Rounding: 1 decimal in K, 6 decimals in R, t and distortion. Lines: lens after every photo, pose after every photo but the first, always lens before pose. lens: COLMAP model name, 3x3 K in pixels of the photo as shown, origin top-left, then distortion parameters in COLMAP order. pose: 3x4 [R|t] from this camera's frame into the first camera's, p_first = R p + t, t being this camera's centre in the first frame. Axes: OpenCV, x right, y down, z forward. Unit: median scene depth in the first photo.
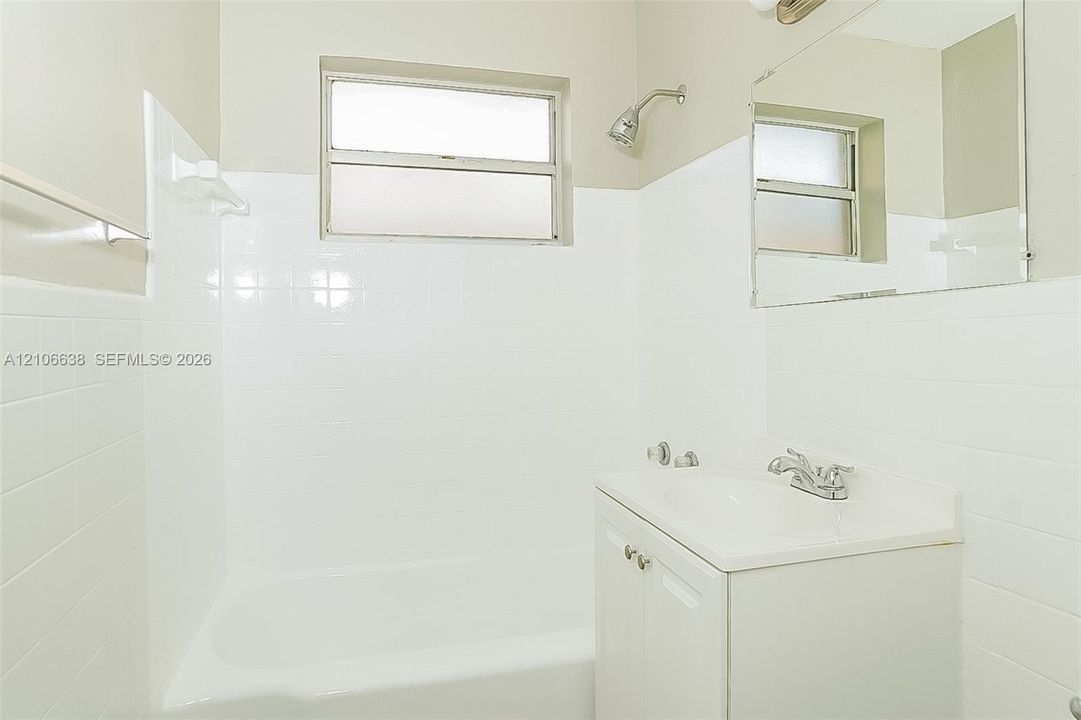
lens RADIAL K [[659.6, 0, 544.8], [0, 659.6, 339.2], [0, 0, 1]] dist [-0.034559, 0.001715]
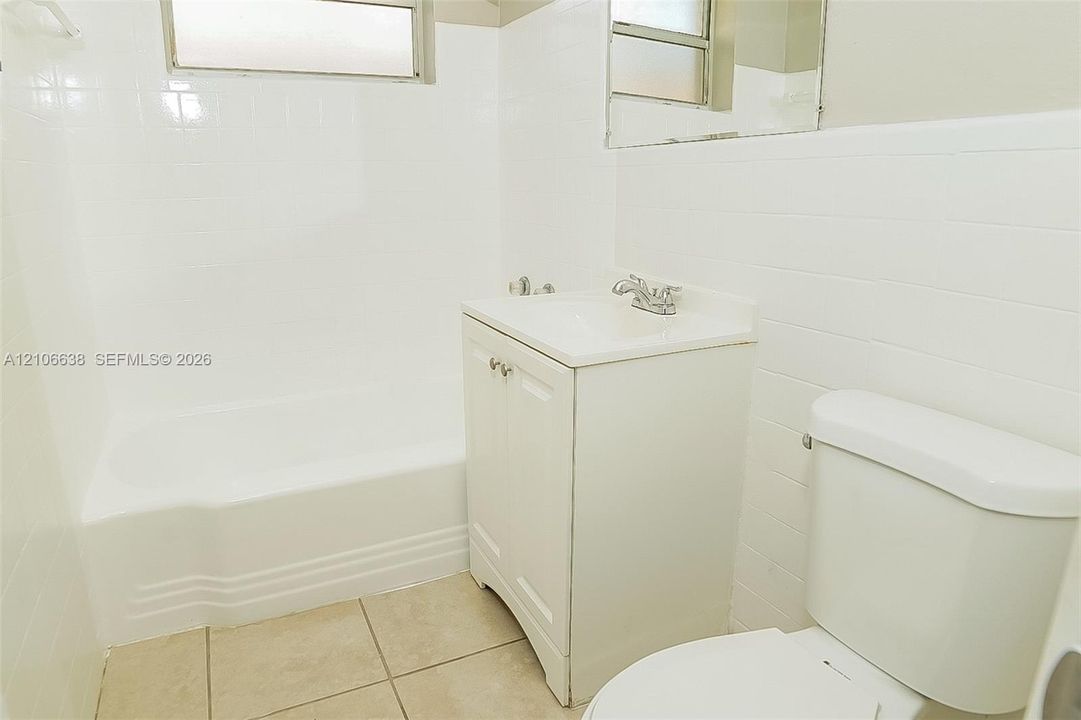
lens RADIAL K [[672.3, 0, 537.1], [0, 672.3, 363.3], [0, 0, 1]] dist [-0.079332, 0.000804]
pose [[0.981774, -0.042087, 0.185334, -0.010964], [-0.005021, 0.969088, 0.246664, 0.023821], [-0.189986, -0.243098, 0.951214, -0.099540]]
